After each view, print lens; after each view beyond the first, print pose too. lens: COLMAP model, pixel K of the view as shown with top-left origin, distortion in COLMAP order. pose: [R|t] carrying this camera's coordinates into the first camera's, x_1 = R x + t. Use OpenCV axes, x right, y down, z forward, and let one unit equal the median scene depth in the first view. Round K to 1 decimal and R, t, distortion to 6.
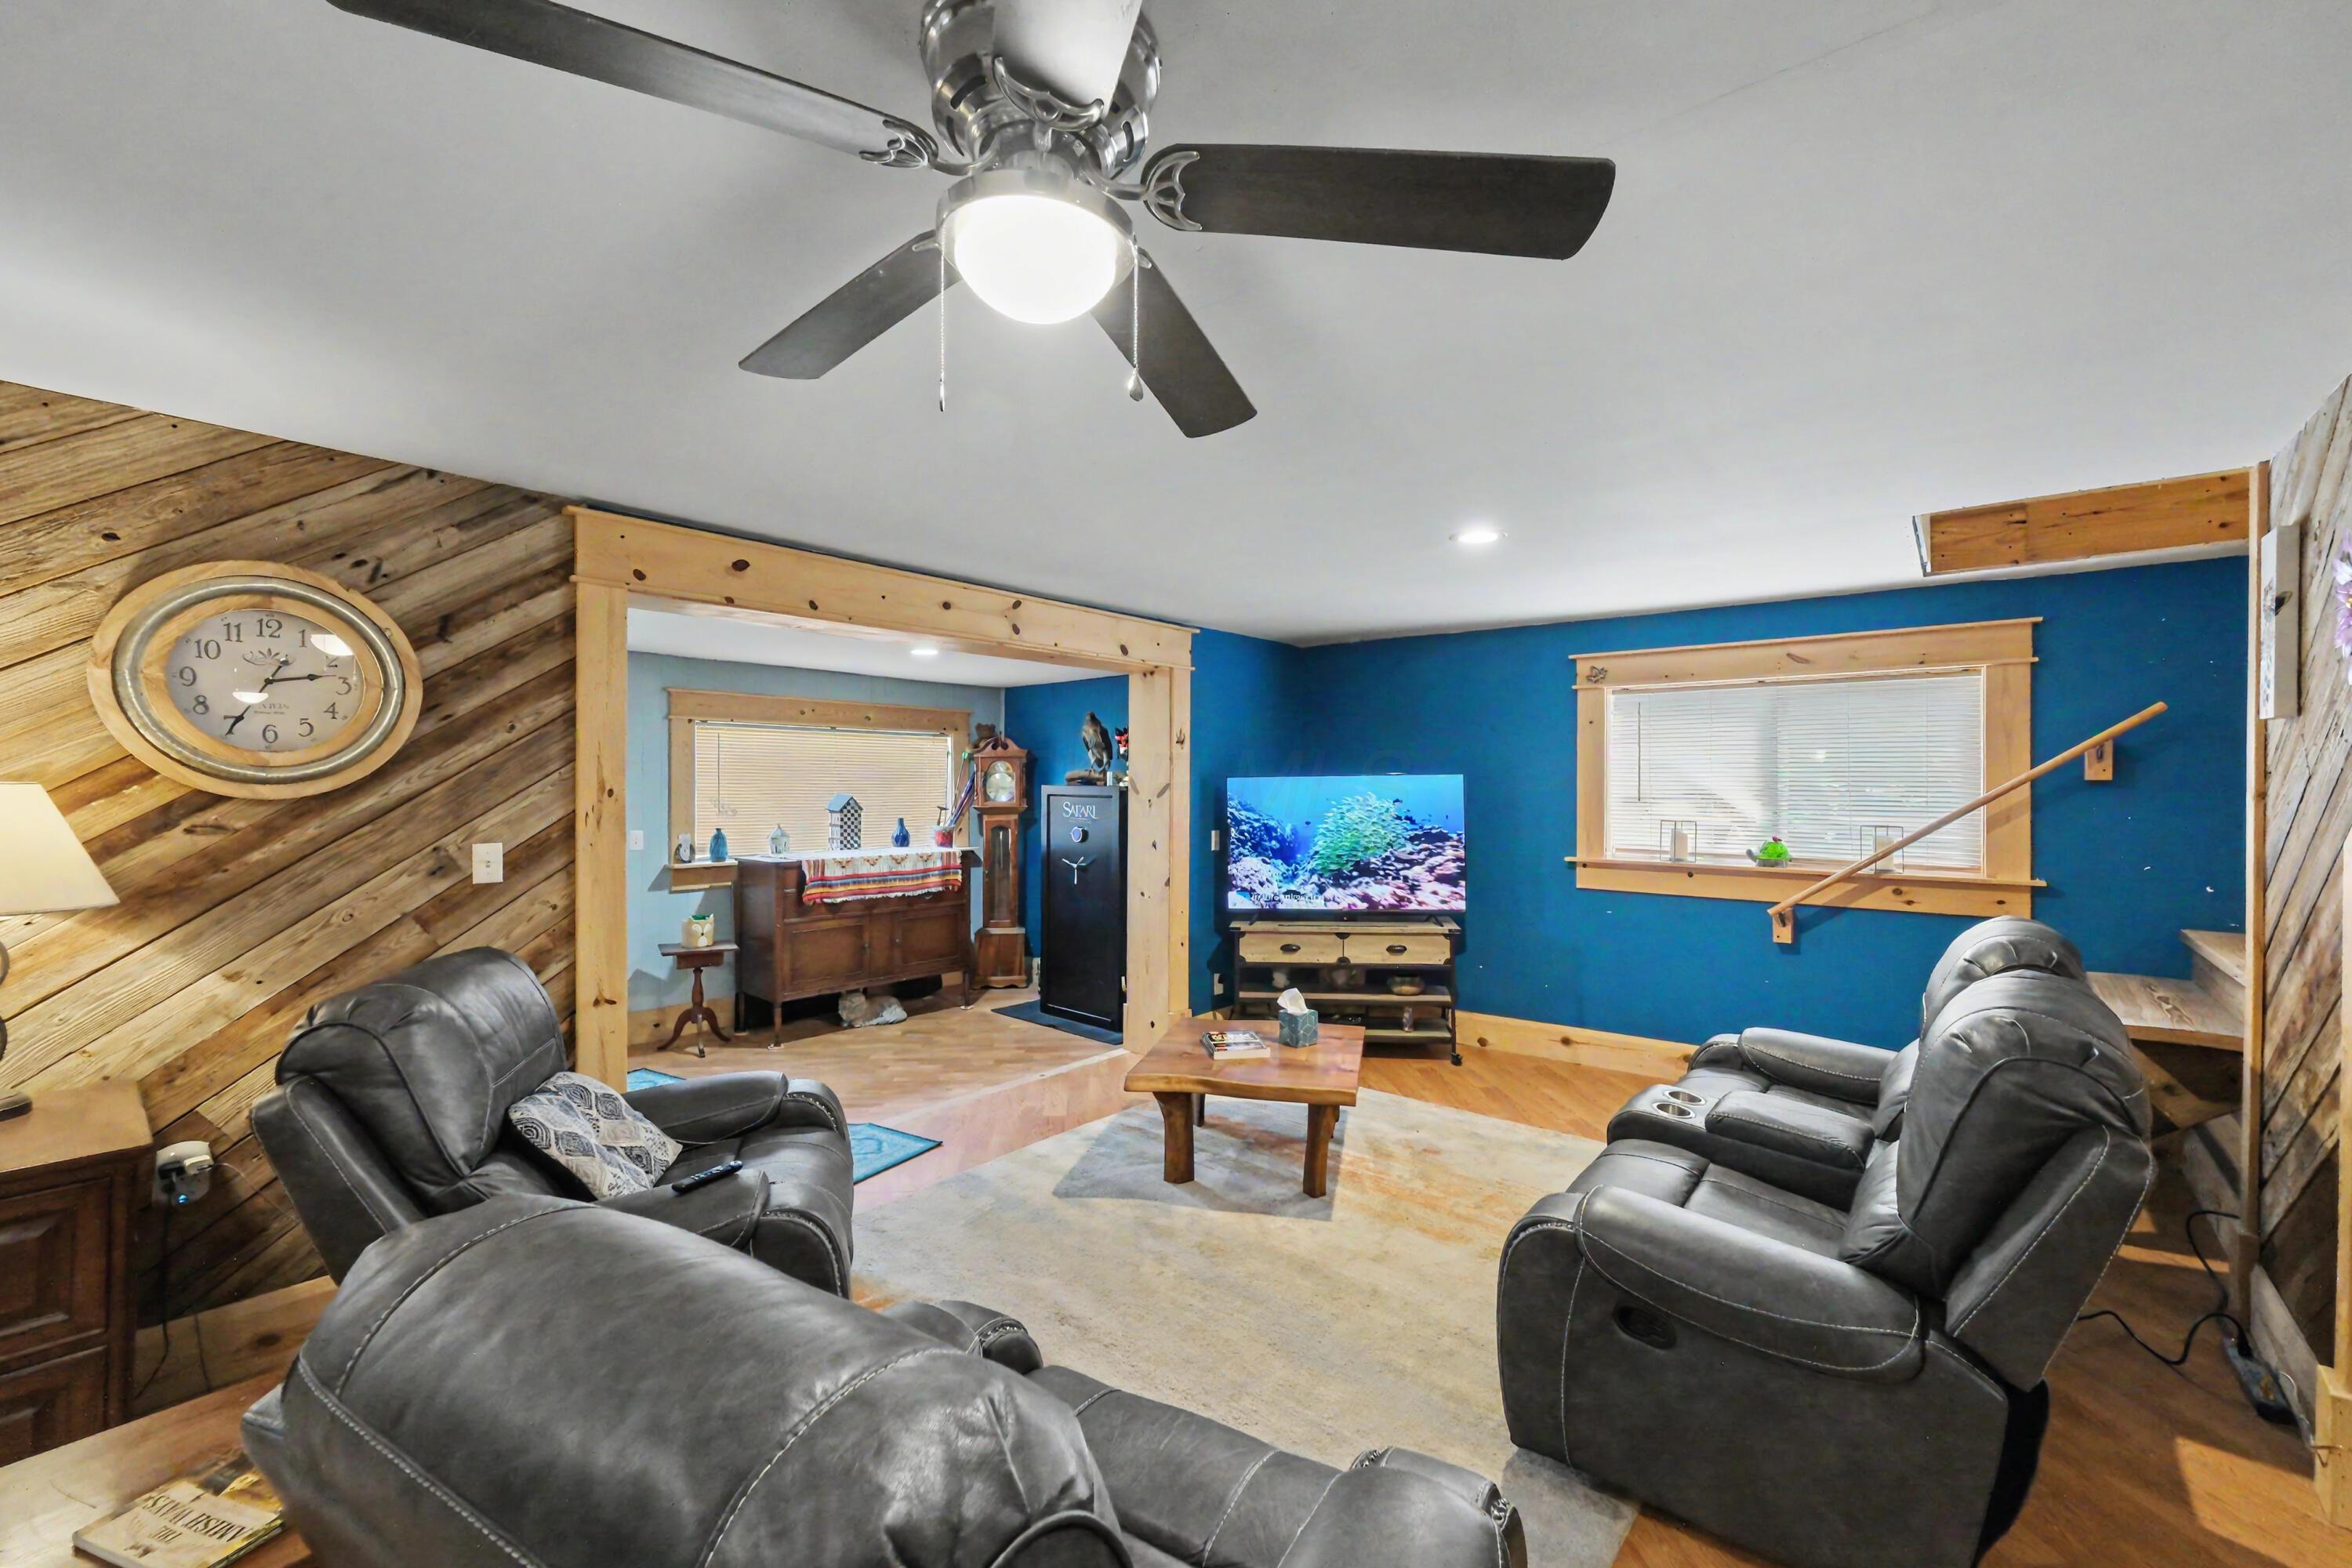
lens RADIAL K [[935.6, 0, 1206.0], [0, 935.6, 786.1], [0, 0, 1]] dist [0.000562, 0.000640]
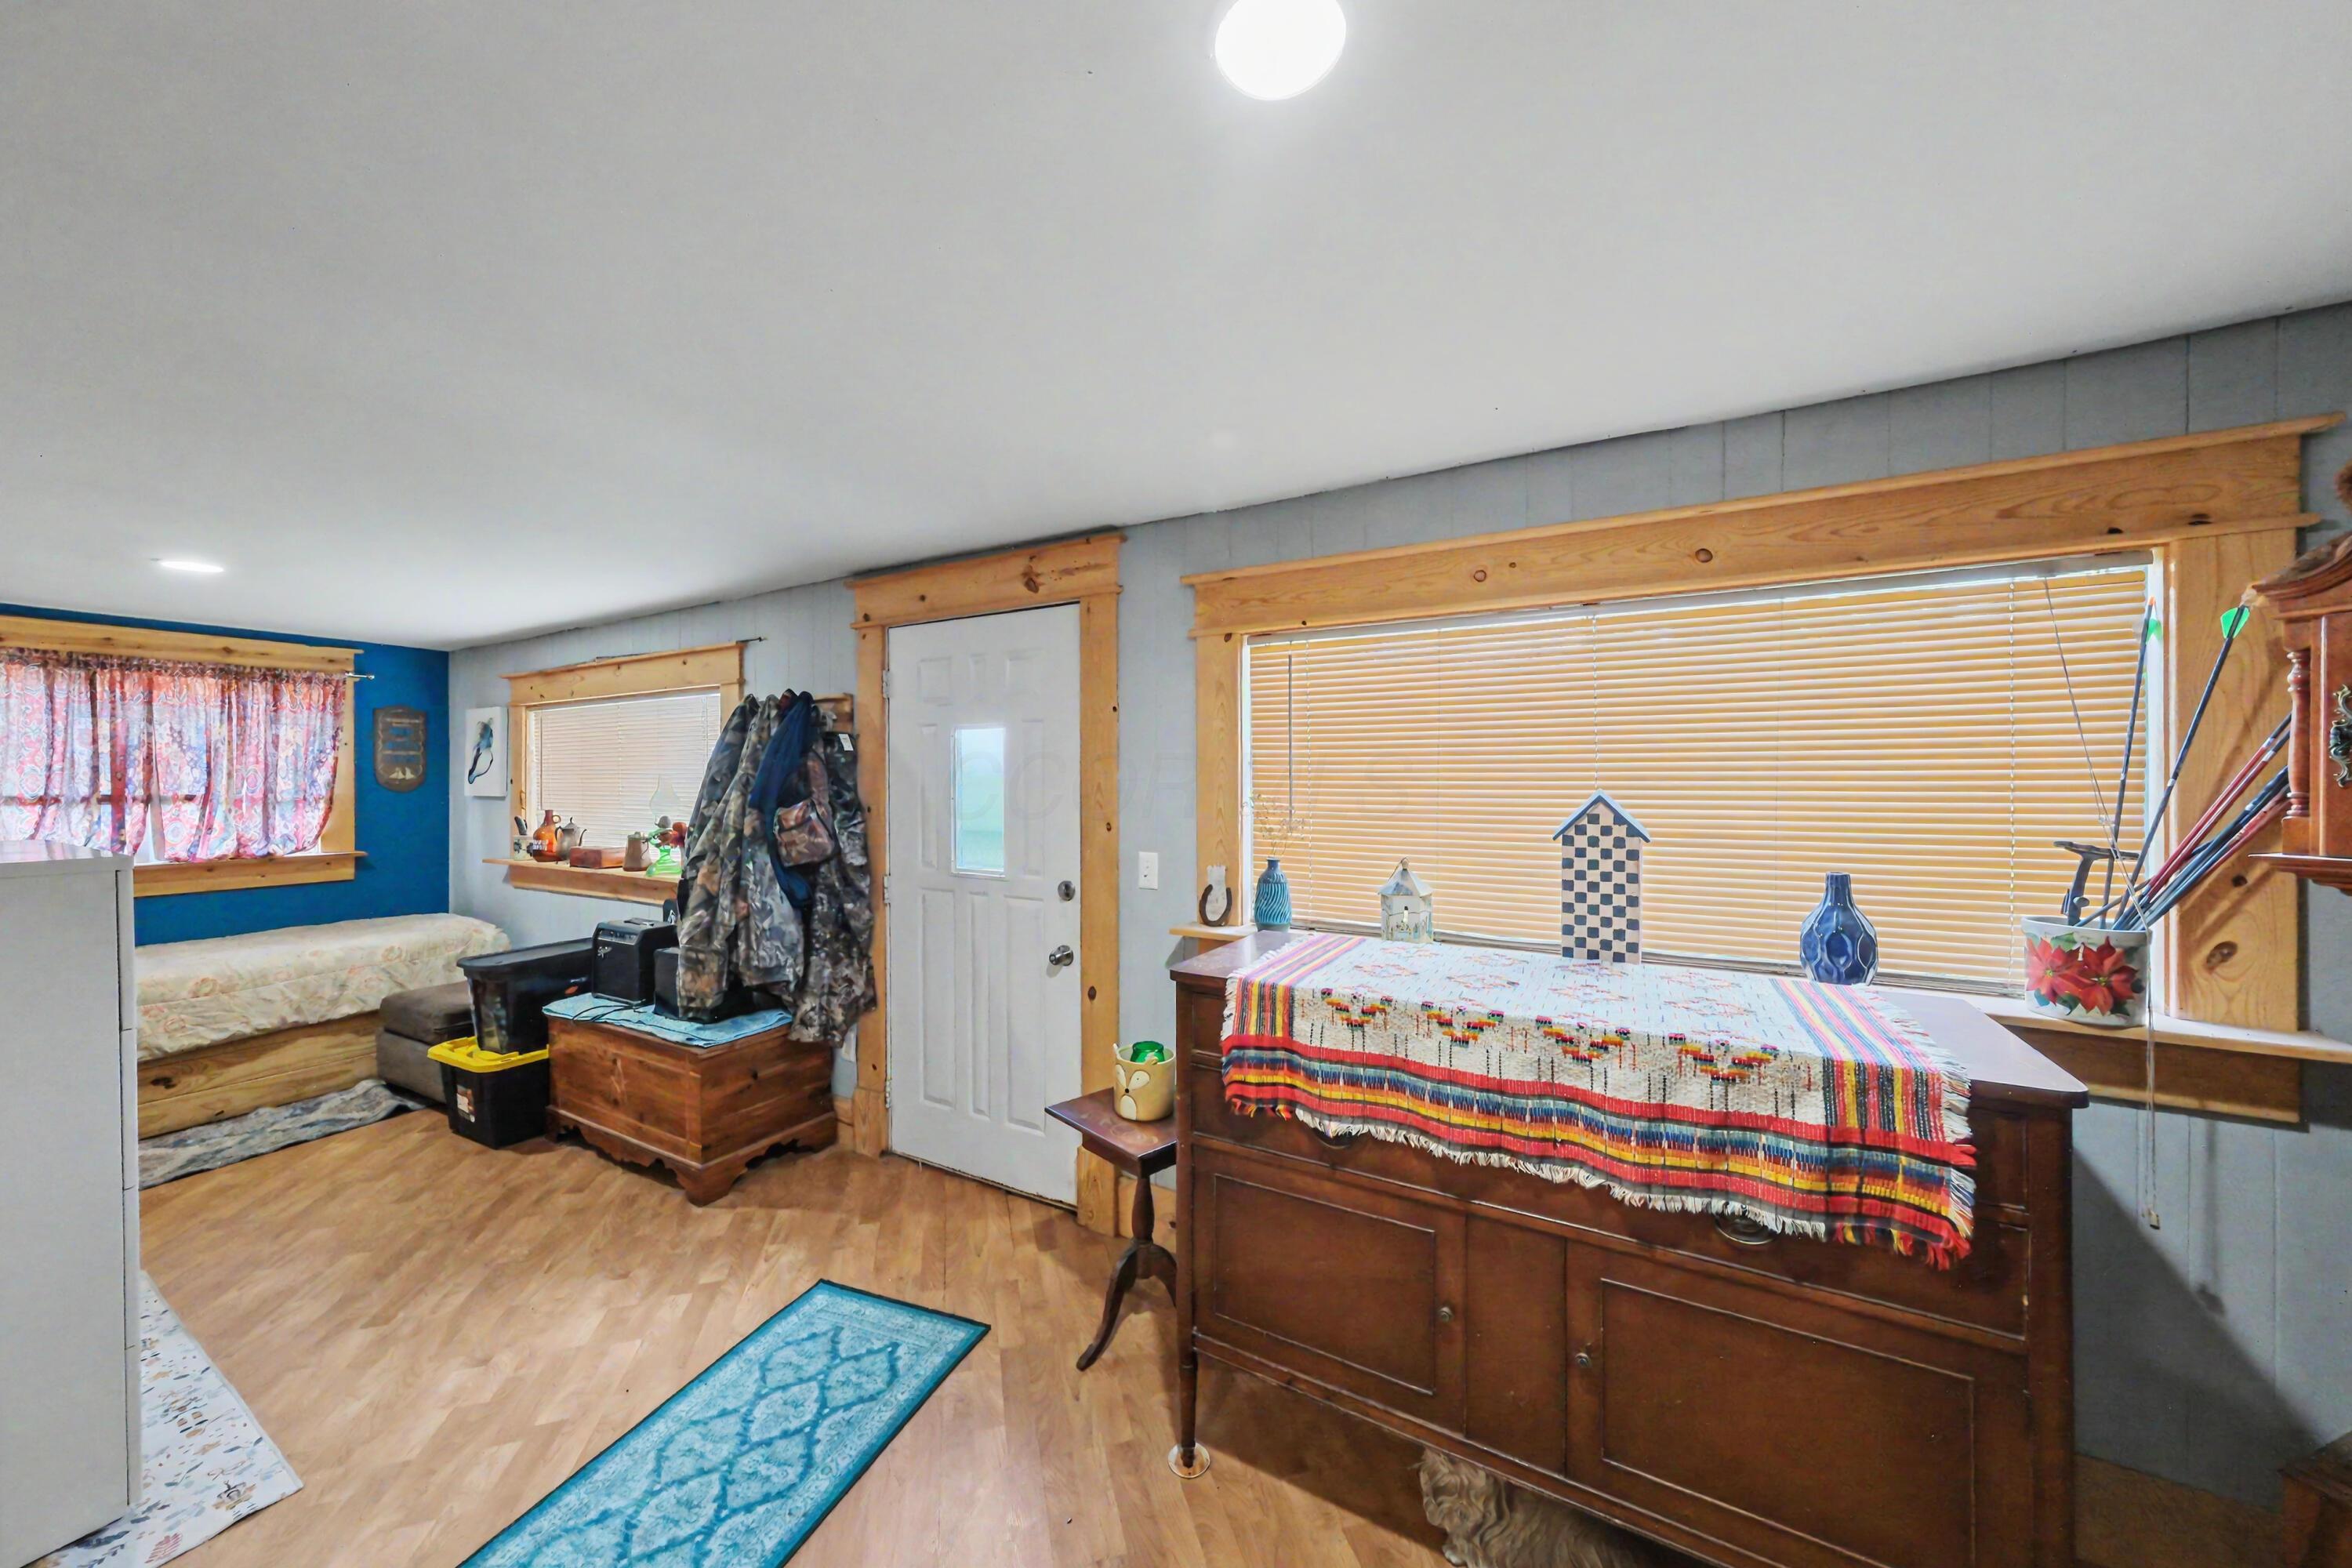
lens RADIAL K [[810.9, 0, 1163.3], [0, 810.9, 786.9], [0, 0, 1]] dist [0.001427, 0.000990]
pose [[0.163419, 0.005222, -0.986543, -0.137056], [0.001170, 0.999984, 0.005487, 0.006636], [0.986556, -0.002051, 0.163410, 0.914555]]
